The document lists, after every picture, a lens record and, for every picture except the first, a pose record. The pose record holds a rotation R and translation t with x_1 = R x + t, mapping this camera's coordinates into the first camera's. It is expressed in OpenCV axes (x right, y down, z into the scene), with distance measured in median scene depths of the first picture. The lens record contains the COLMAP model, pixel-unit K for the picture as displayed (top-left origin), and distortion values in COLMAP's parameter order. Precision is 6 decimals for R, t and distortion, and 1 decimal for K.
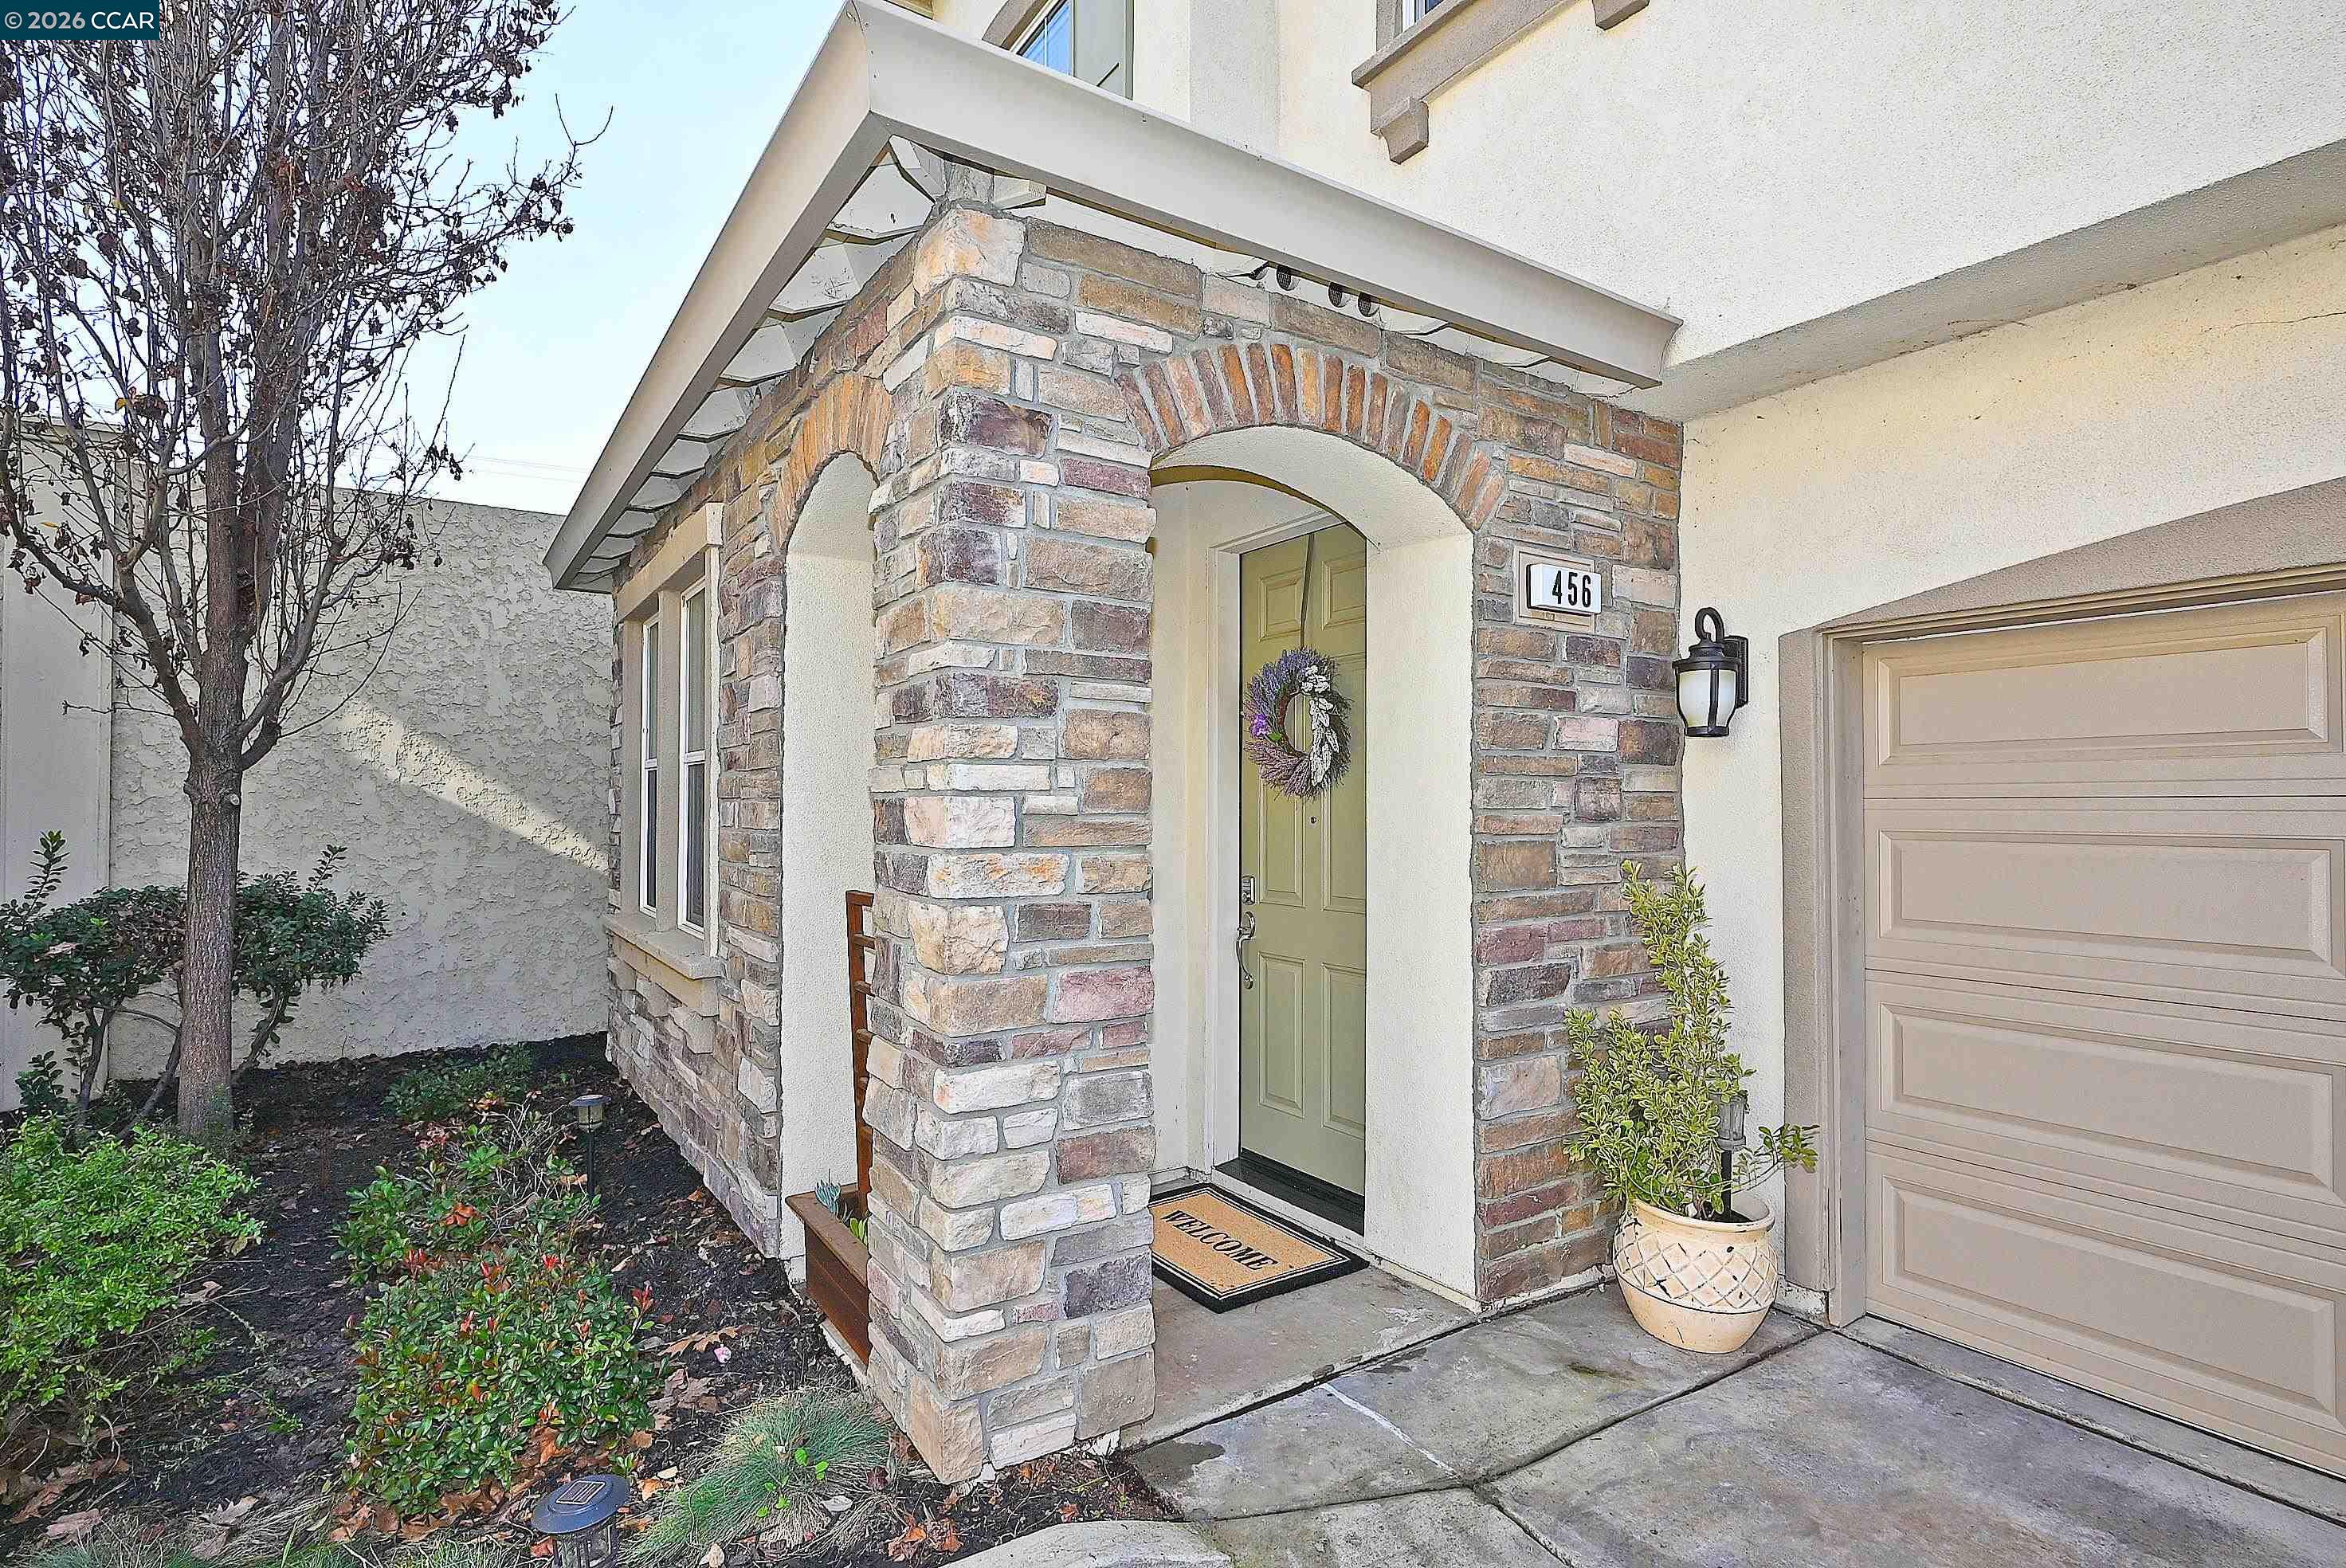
lens RADIAL K [[1171.1, 0, 1172.9], [0, 1171.1, 785.6], [0, 0, 1]] dist [-0.000656, 0.000668]
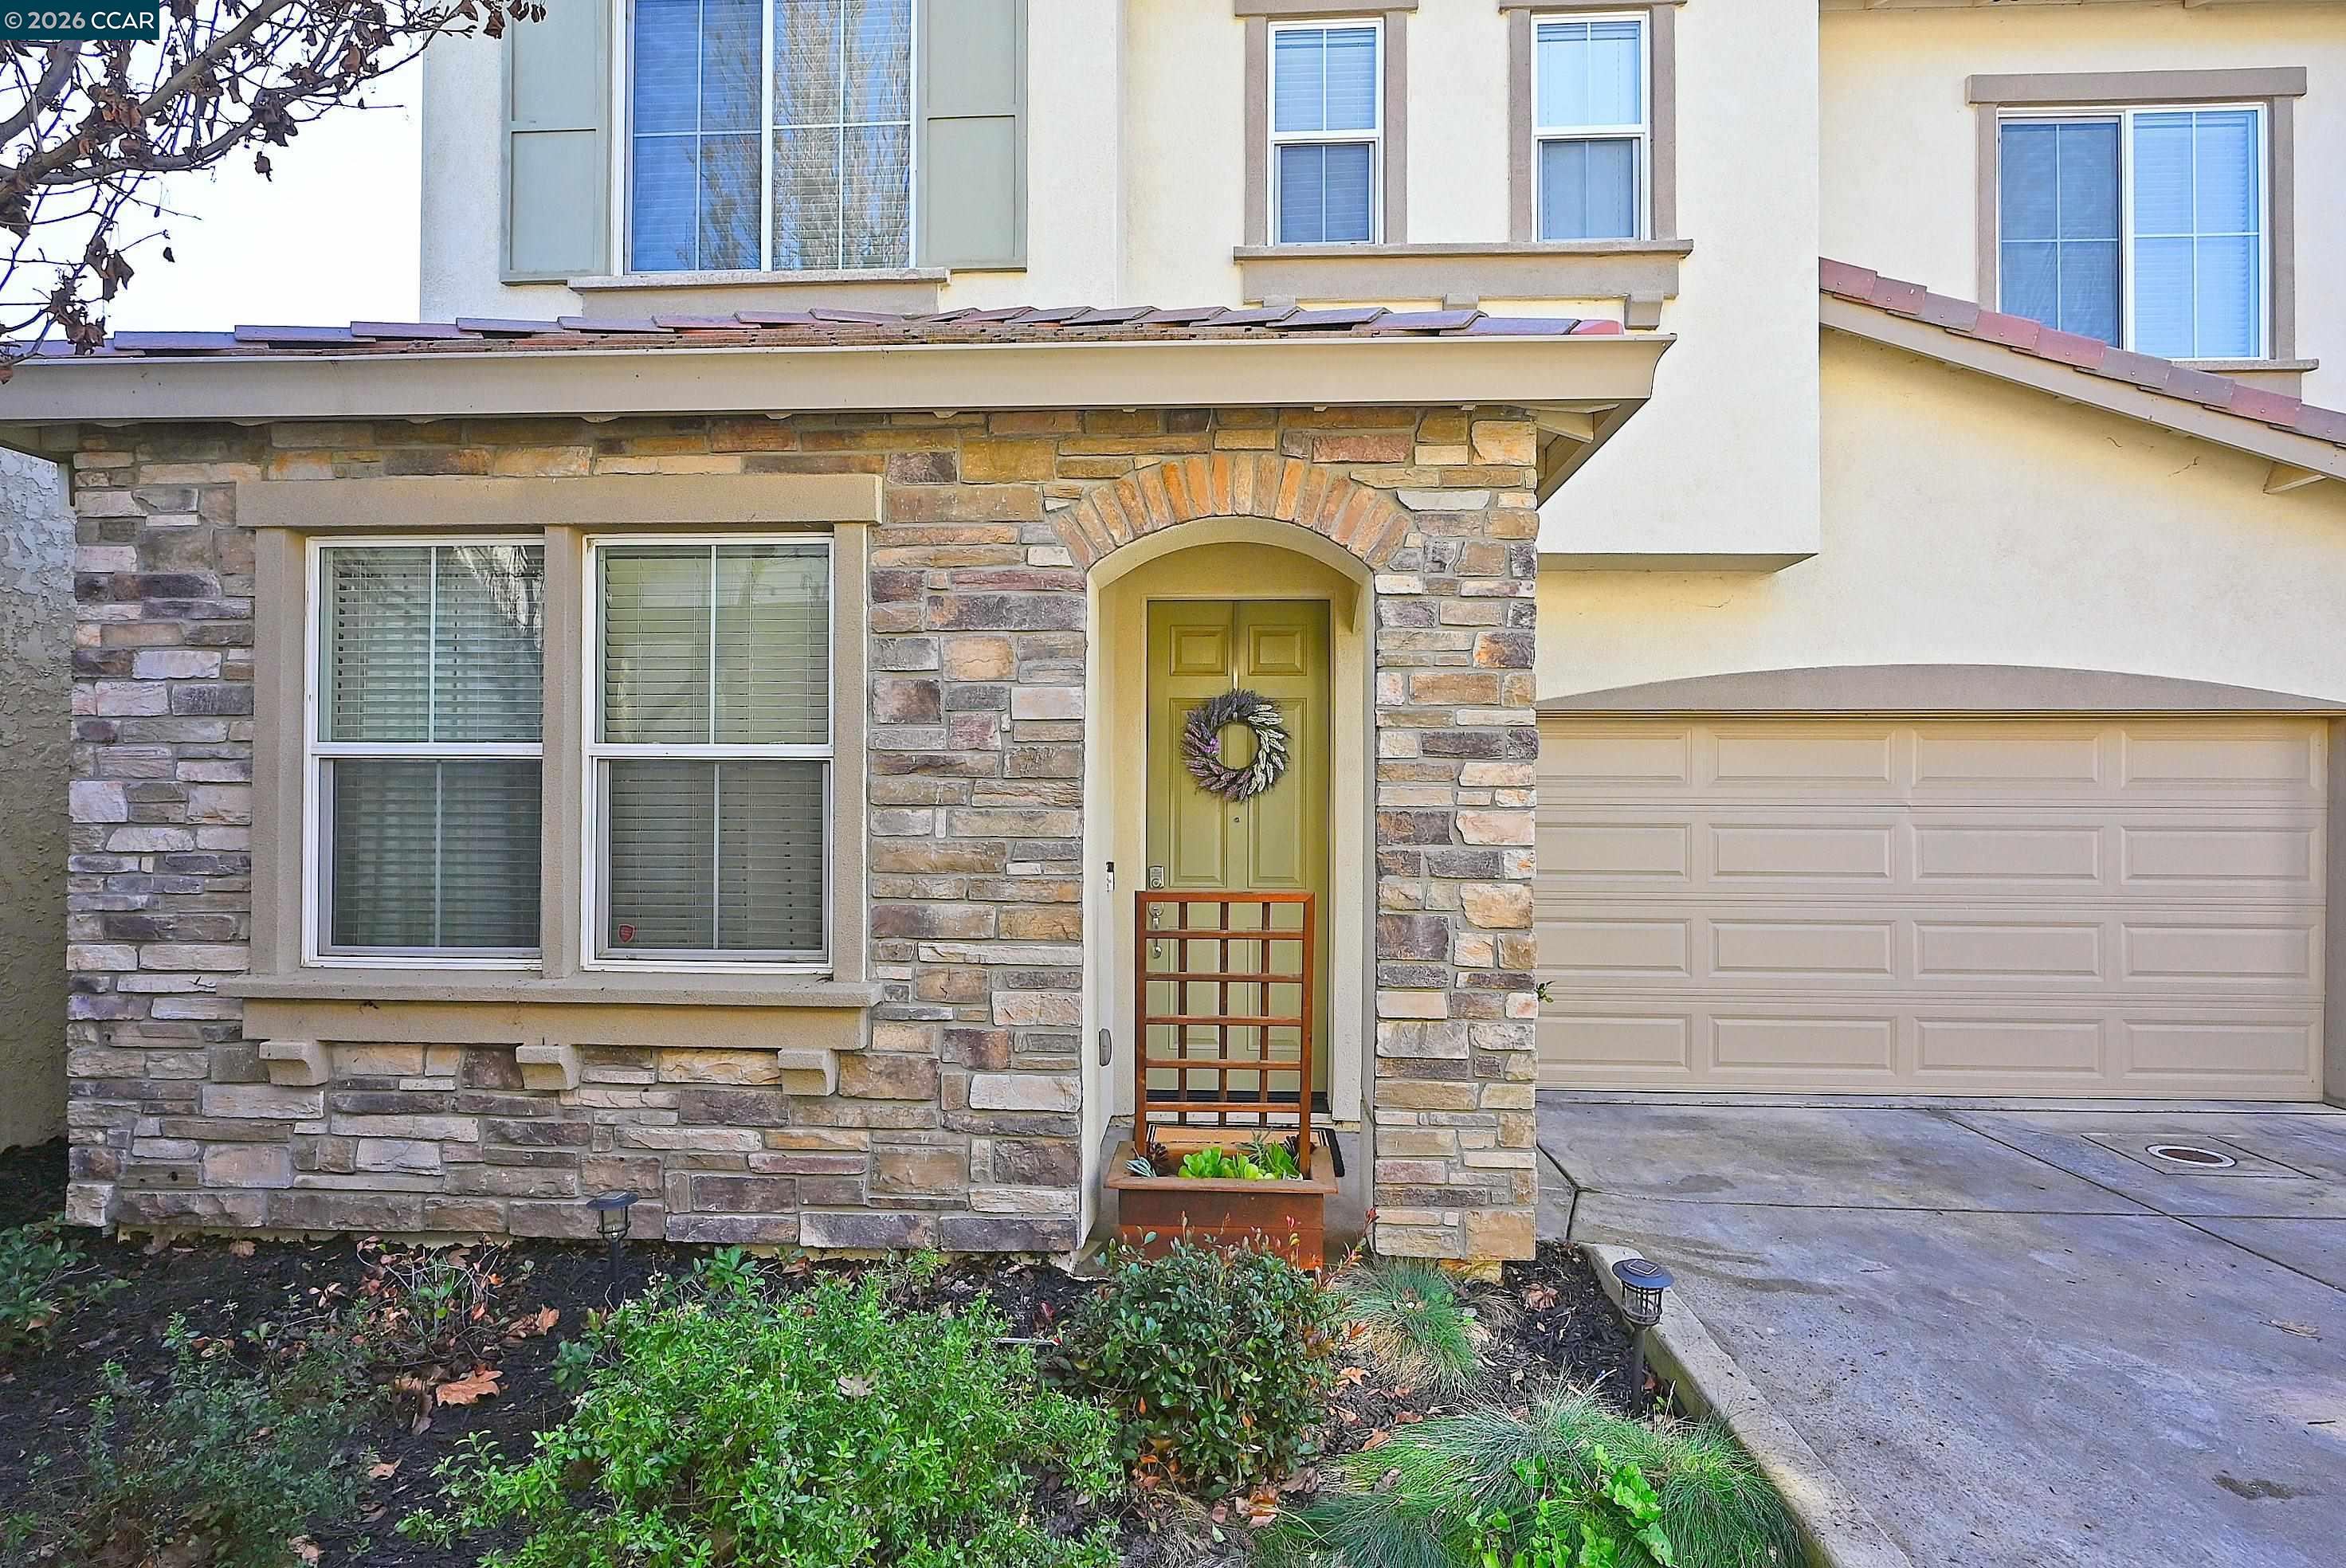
lens RADIAL K [[1171.1, 0, 1175.8], [0, 1171.1, 784.5], [0, 0, 1]] dist [-0.000656, 0.000668]
pose [[0.592570, 0.011226, 0.805440, -1.194333], [-0.019698, 0.999806, 0.000557, -0.012061], [-0.805278, -0.016196, 0.592676, 0.334587]]
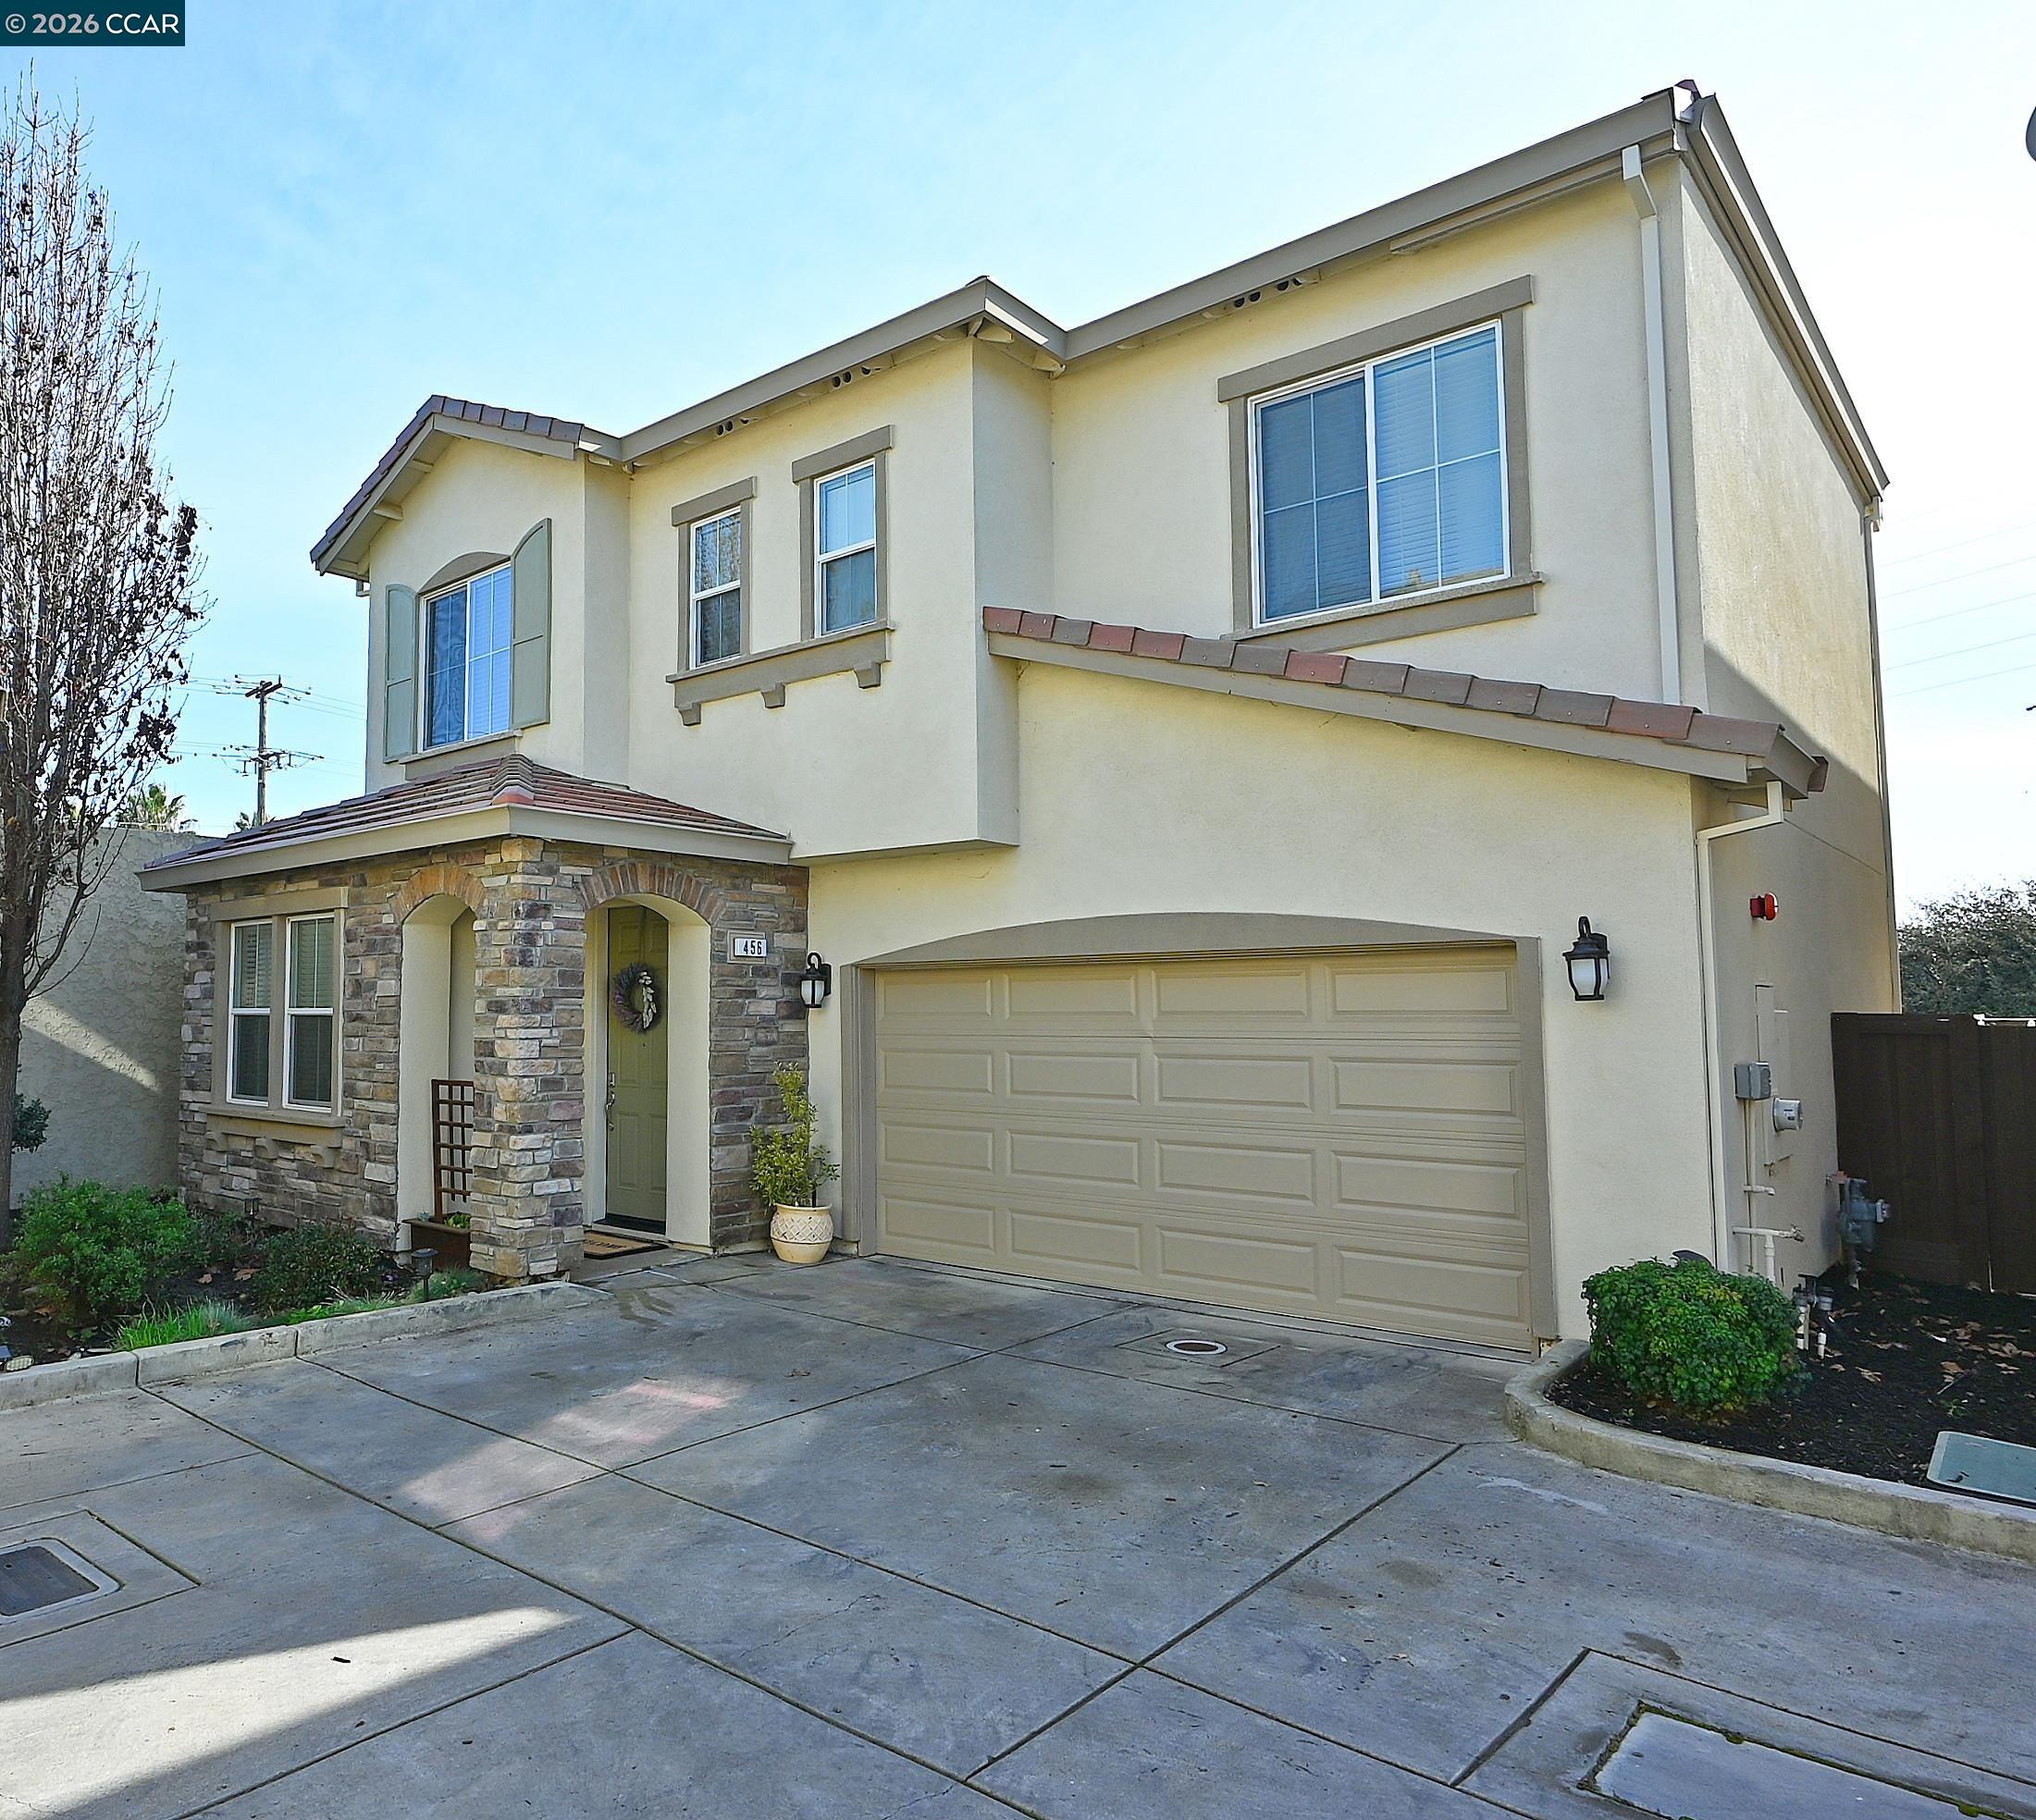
lens RADIAL K [[1400.3, 0, 792.7], [0, 1400.3, 917.9], [0, 0, 1]] dist [0.003381, -0.001522]
pose [[0.975925, 0.012686, 0.217738, -0.203003], [-0.001728, 0.998725, -0.050446, -0.085537], [-0.218100, 0.048855, 0.974703, -1.812499]]
